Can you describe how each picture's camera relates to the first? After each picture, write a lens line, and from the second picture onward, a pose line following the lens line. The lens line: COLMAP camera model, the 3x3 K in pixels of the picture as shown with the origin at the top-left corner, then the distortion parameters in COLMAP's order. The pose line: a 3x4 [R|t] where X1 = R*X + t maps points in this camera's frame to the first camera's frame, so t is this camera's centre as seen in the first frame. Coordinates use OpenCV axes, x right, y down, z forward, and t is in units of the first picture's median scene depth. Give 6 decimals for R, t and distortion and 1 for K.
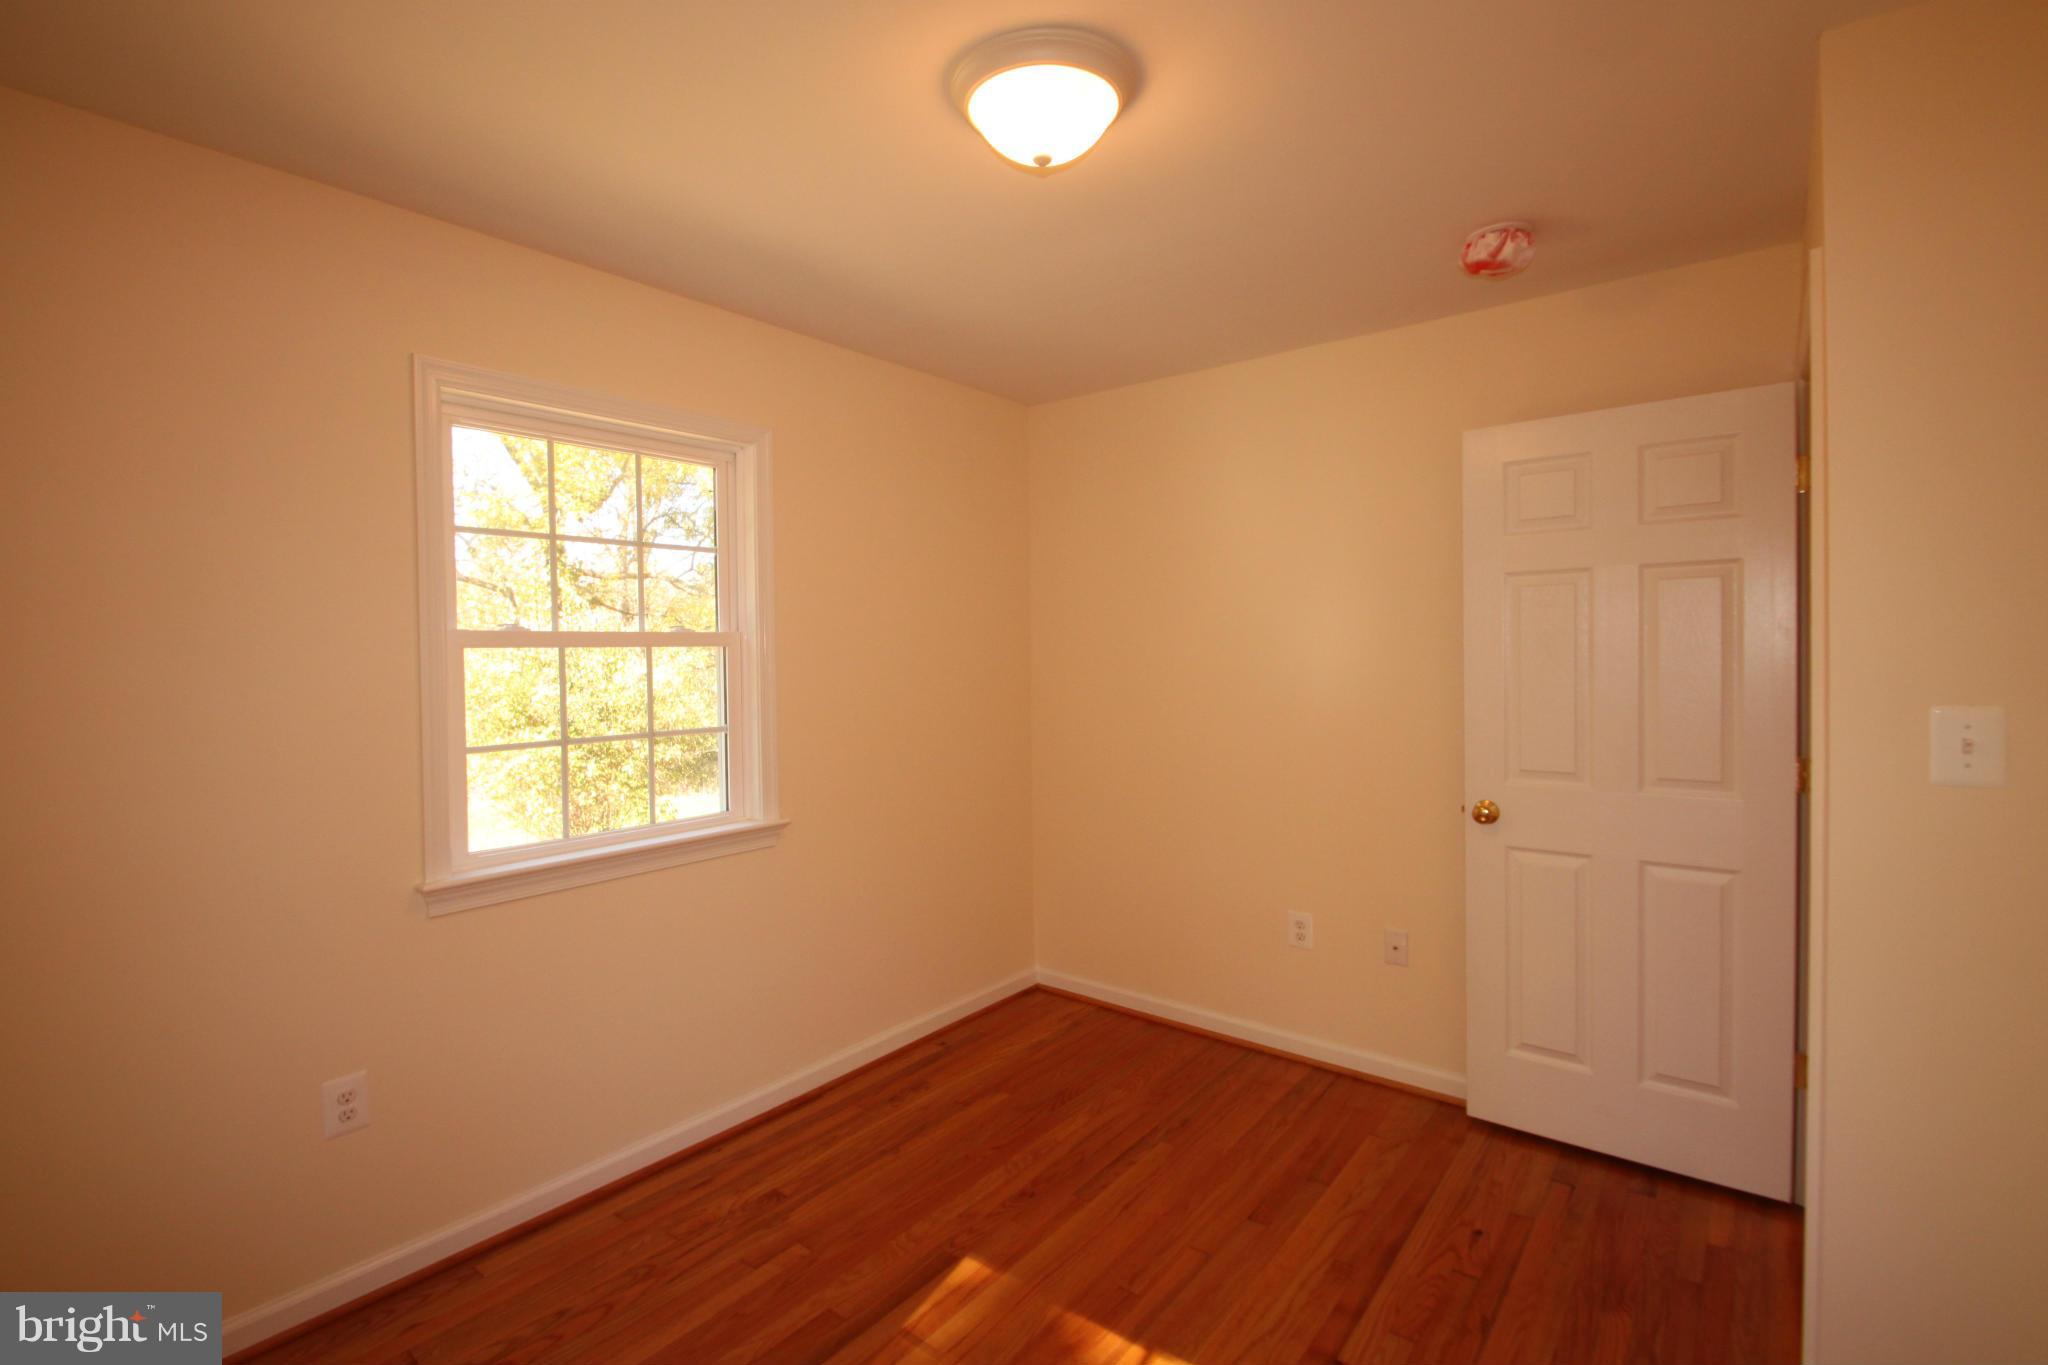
lens RADIAL K [[941.5, 0, 1005.1], [0, 941.5, 672.8], [0, 0, 1]] dist [0.010560, -0.018751]
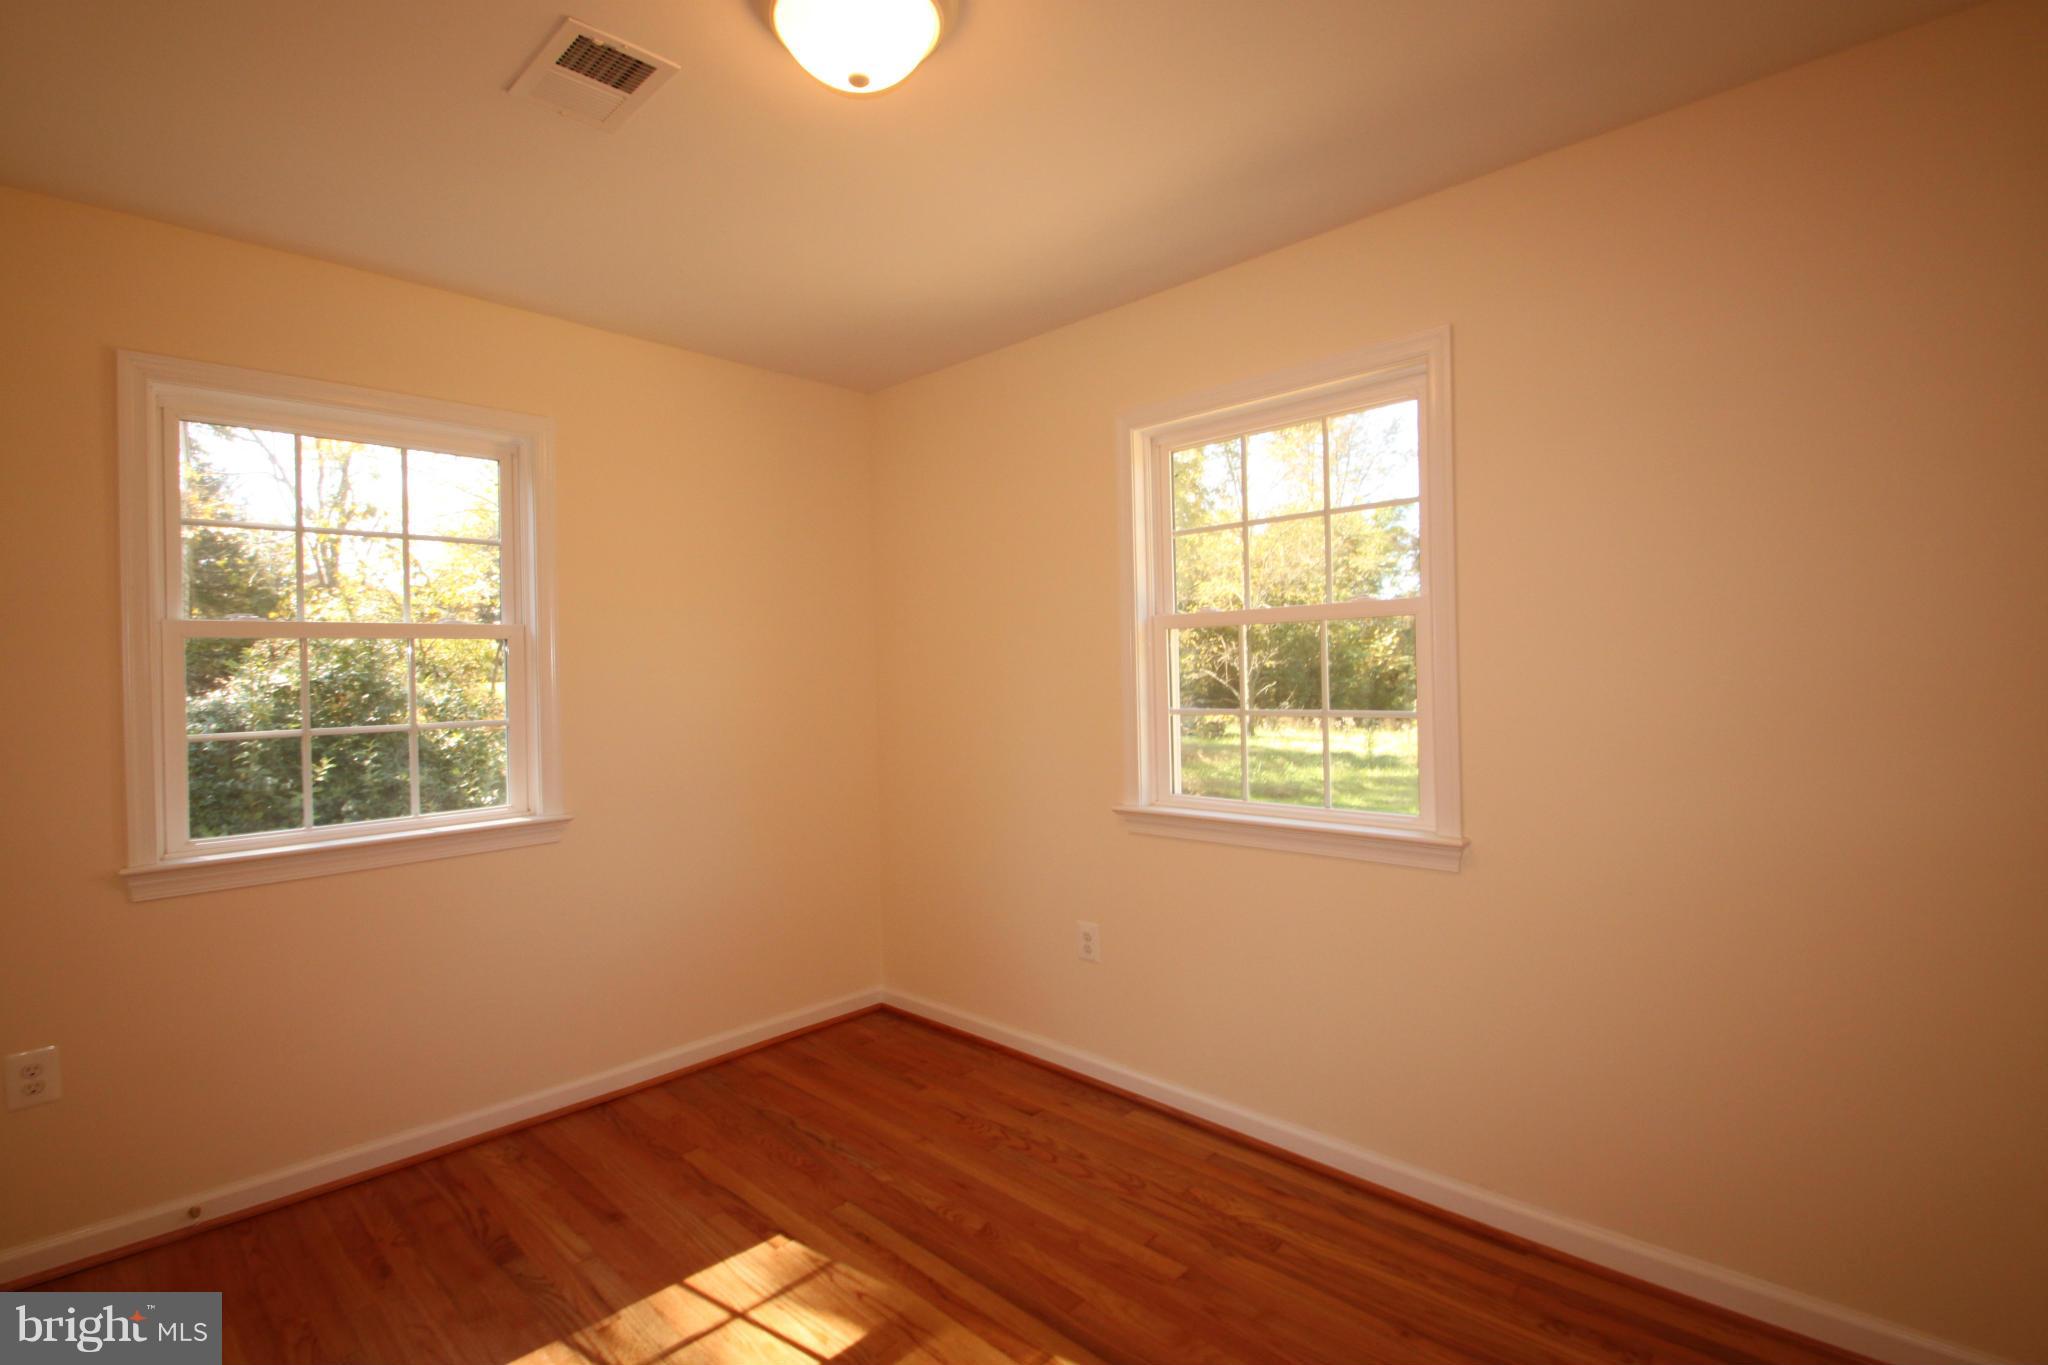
lens RADIAL K [[941.5, 0, 1005.1], [0, 941.5, 672.8], [0, 0, 1]] dist [0.010560, -0.018751]
pose [[-0.100362, 0.030981, -0.994469, 0.720927], [0.015341, 0.999444, 0.029587, -0.020206], [0.994833, -0.012287, -0.100782, 0.926002]]
